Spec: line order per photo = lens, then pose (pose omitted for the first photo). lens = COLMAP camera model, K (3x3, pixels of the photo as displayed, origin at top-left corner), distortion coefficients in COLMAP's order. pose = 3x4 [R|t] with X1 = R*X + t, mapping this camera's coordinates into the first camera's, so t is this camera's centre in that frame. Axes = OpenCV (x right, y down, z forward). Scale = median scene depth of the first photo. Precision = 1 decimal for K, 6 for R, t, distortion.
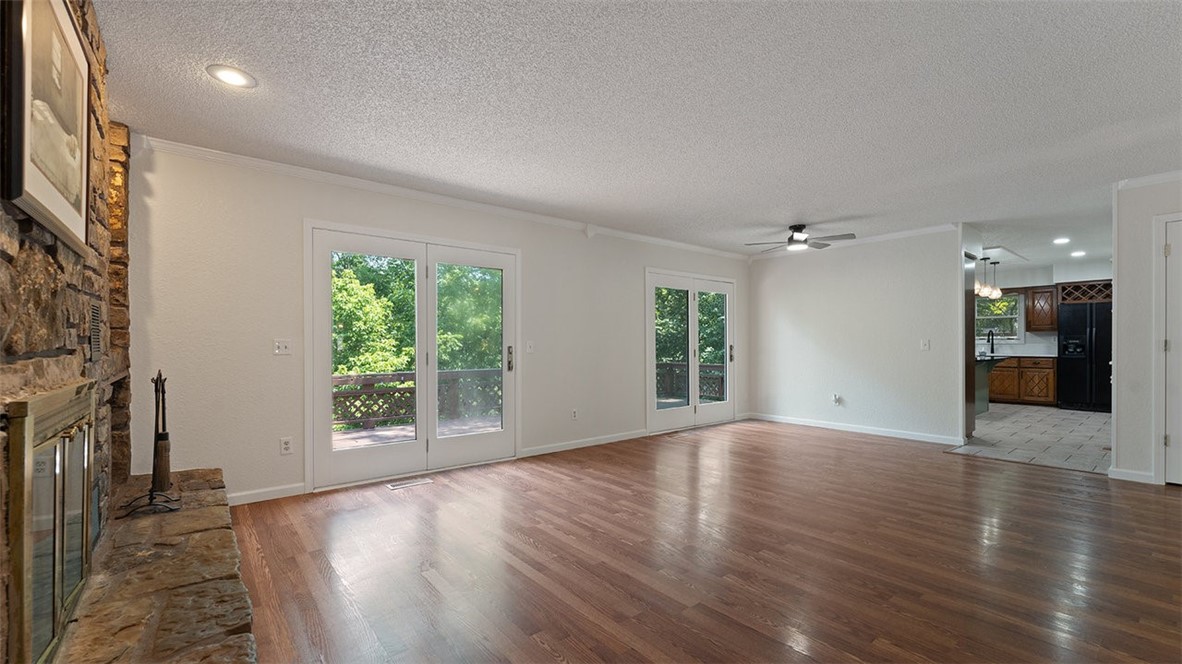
lens RADIAL K [[482.5, 0, 582.4], [0, 482.5, 343.9], [0, 0, 1]] dist [-0.002018, -0.000298]
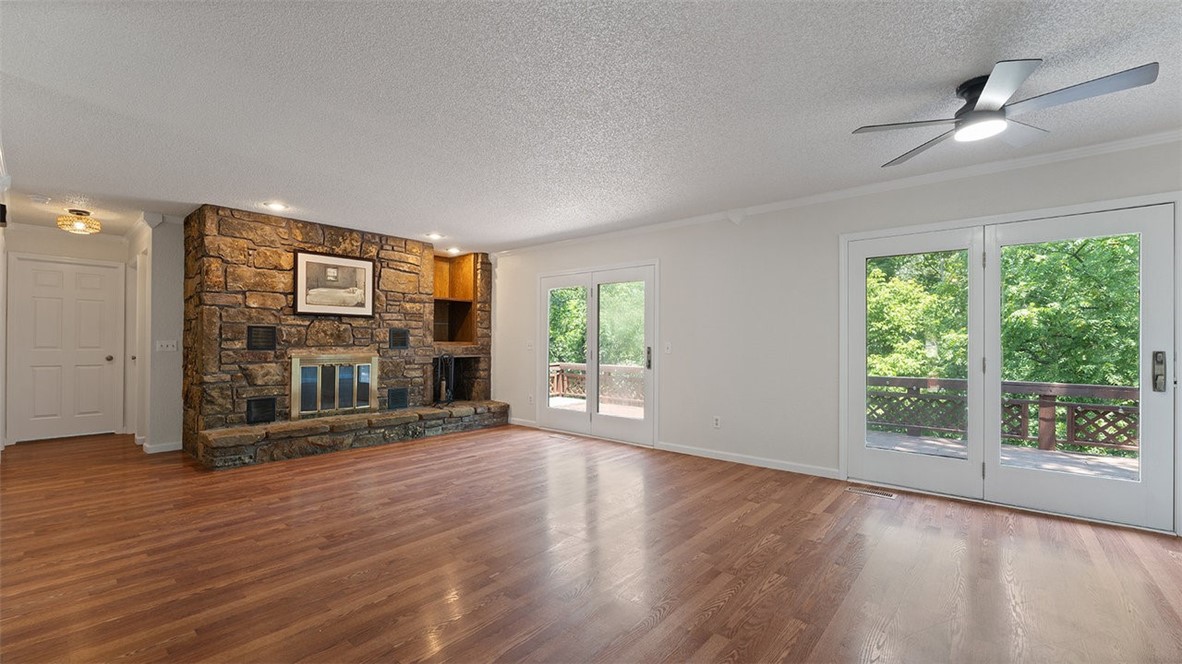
lens RADIAL K [[479.3, 0, 591.0], [0, 479.3, 327.6], [0, 0, 1]] dist [-0.002904, -0.000500]
pose [[0.203718, -0.028154, -0.978625, 1.075857], [-0.004209, 0.999552, -0.029632, -0.005936], [0.979021, 0.010156, 0.203508, 0.744483]]
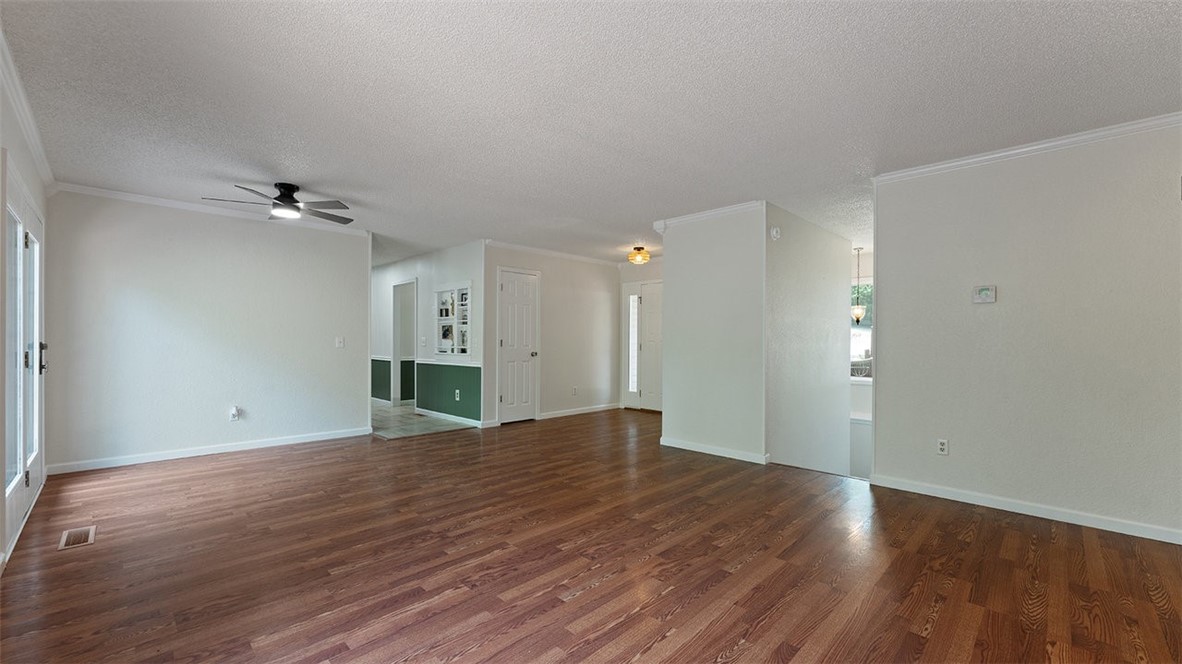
lens RADIAL K [[482.5, 0, 582.4], [0, 482.5, 343.9], [0, 0, 1]] dist [-0.002018, -0.000298]
pose [[-0.110429, -0.003979, 0.993876, -0.458803], [-0.005205, 0.999981, 0.003425, 0.000530], [-0.993870, -0.004795, -0.110447, 0.823668]]
